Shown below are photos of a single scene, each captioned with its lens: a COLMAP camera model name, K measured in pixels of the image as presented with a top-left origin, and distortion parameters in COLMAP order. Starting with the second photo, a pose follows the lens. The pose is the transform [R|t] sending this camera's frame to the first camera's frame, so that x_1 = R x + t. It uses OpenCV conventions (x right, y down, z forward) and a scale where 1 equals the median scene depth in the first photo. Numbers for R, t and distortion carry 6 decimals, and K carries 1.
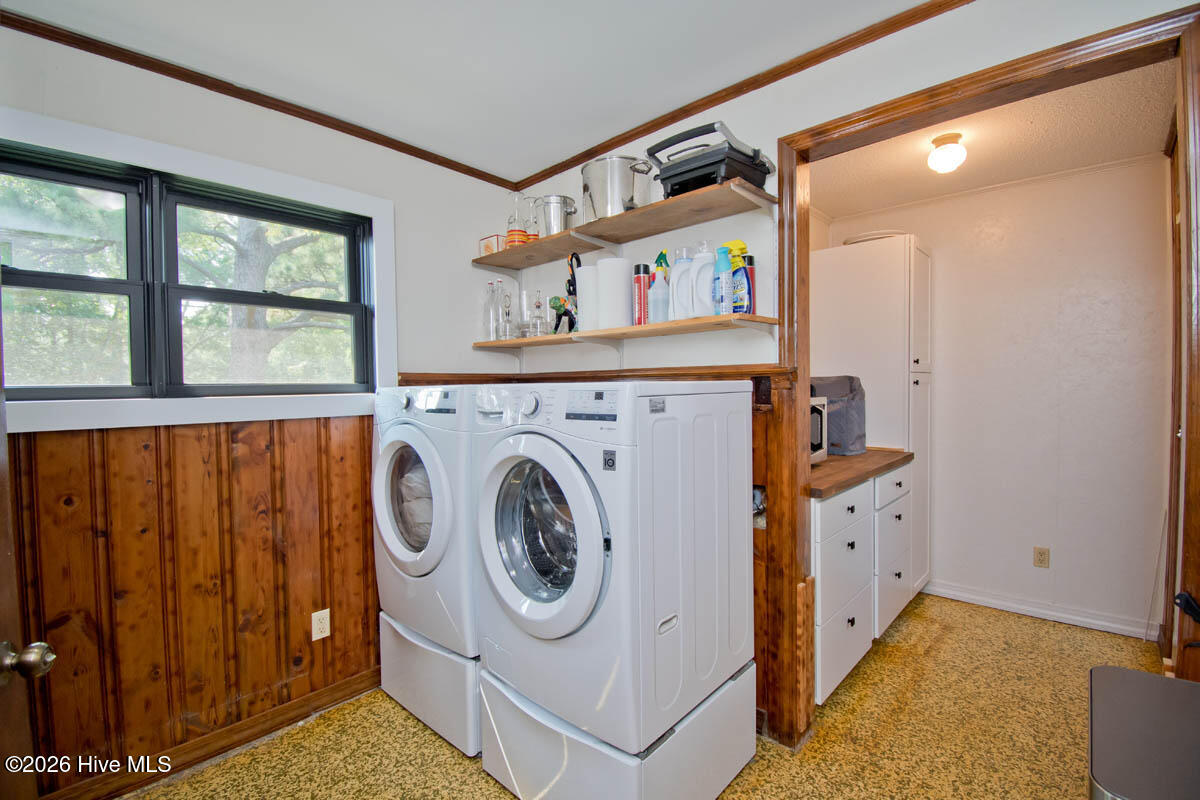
lens RADIAL K [[545.5, 0, 600.0], [0, 545.5, 400.0], [0, 0, 1]] dist [0.042885, -0.036250]
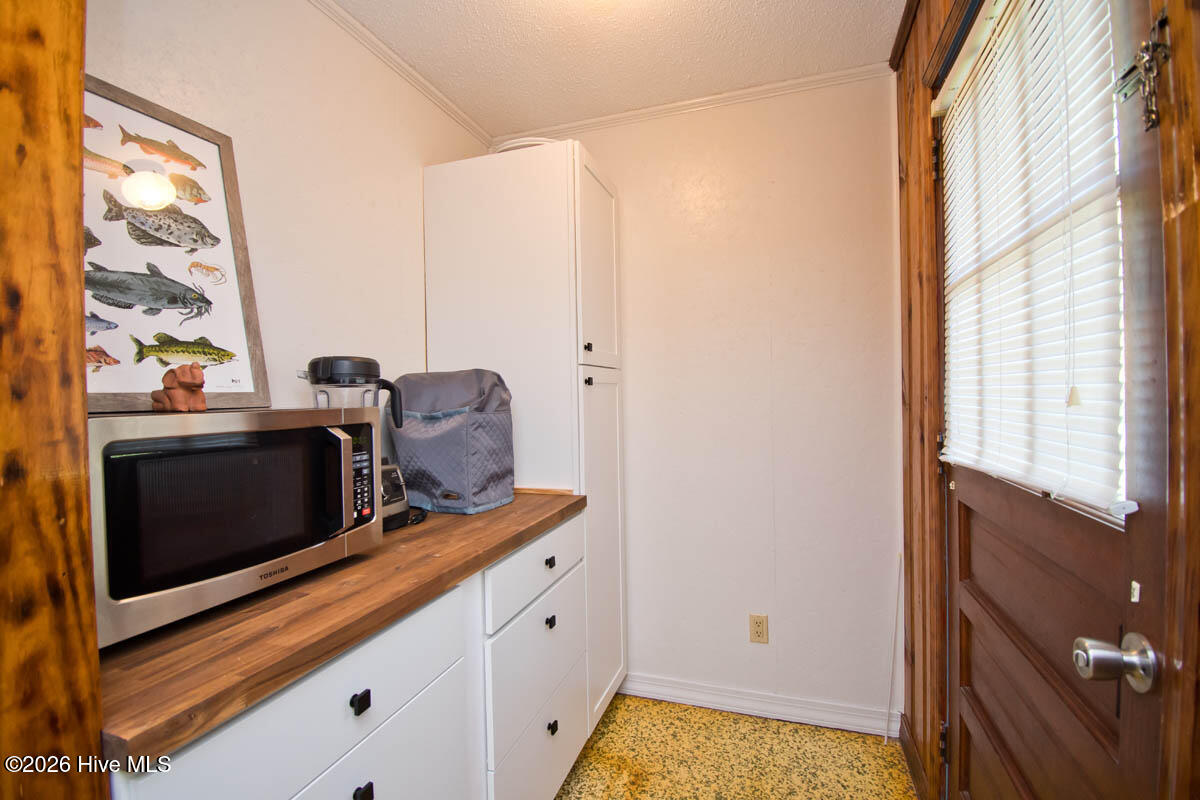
lens RADIAL K [[545.5, 0, 600.0], [0, 545.5, 400.0], [0, 0, 1]] dist [0.042885, -0.036250]
pose [[0.919381, -0.014055, 0.393118, 0.344202], [0.021786, 0.999647, -0.015209, -0.000840], [-0.392765, 0.022547, 0.919362, 0.431541]]
